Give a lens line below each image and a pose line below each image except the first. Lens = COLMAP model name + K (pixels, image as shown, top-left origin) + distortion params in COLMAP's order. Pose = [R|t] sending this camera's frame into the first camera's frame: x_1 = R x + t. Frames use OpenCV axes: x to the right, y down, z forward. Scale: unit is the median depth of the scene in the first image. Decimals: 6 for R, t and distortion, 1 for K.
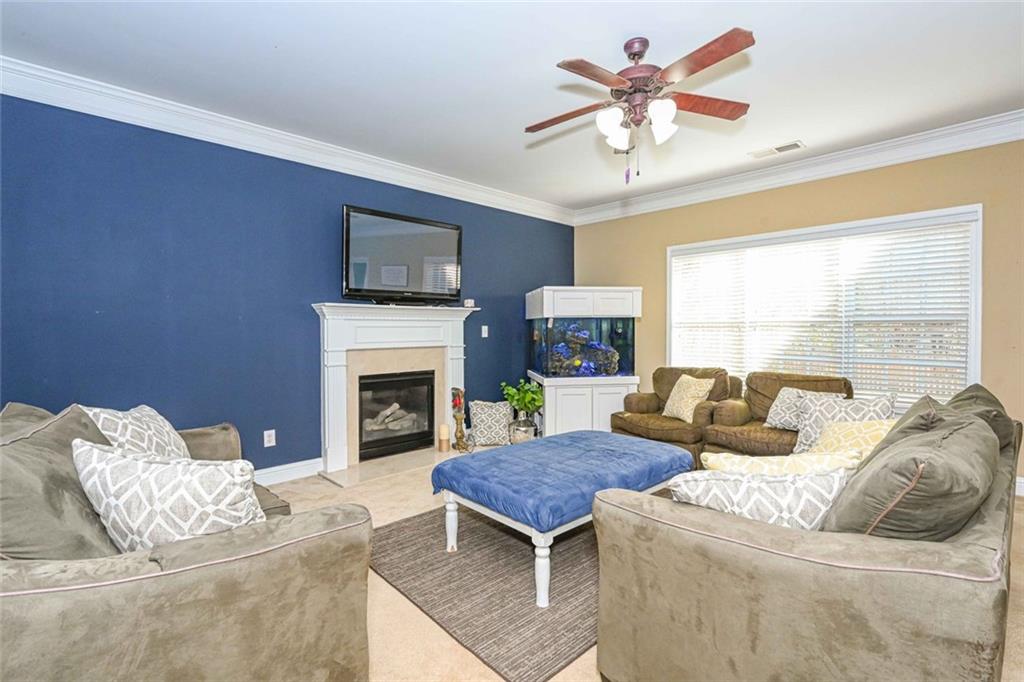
lens RADIAL K [[469.2, 0, 511.9], [0, 469.2, 322.0], [0, 0, 1]] dist [0.000998, 0.000107]
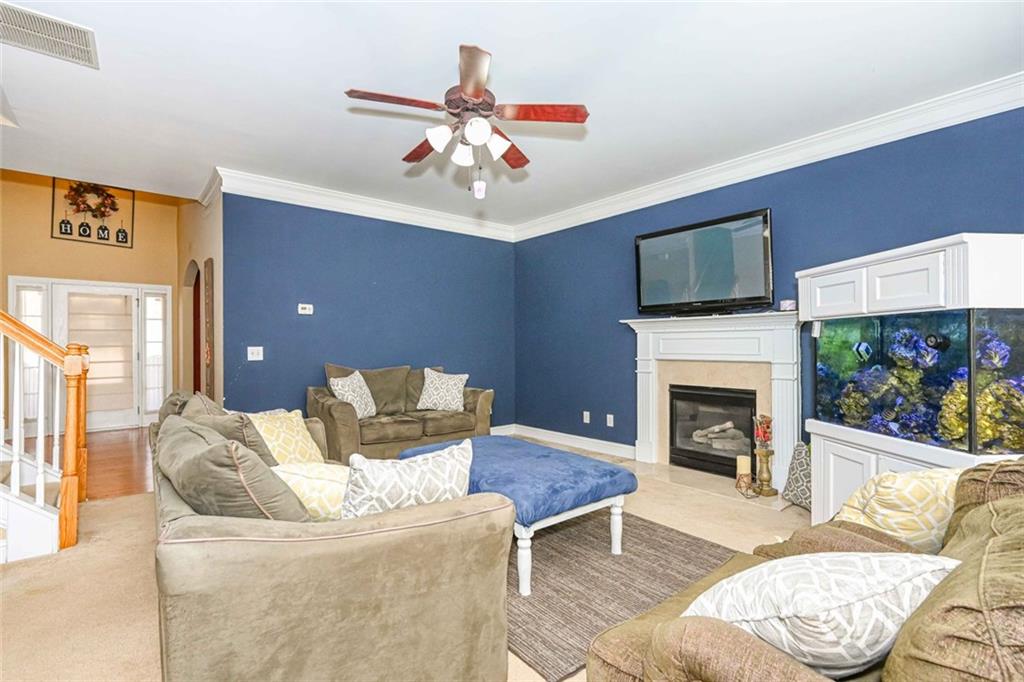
lens RADIAL K [[470.9, 0, 512.0], [0, 470.9, 341.0], [0, 0, 1]] dist [-0.001822, 0.000013]
pose [[-0.057174, -0.005511, -0.998349, 0.797318], [0.016416, 0.999844, -0.006459, 0.016259], [0.998229, -0.016758, -0.057075, 0.717146]]
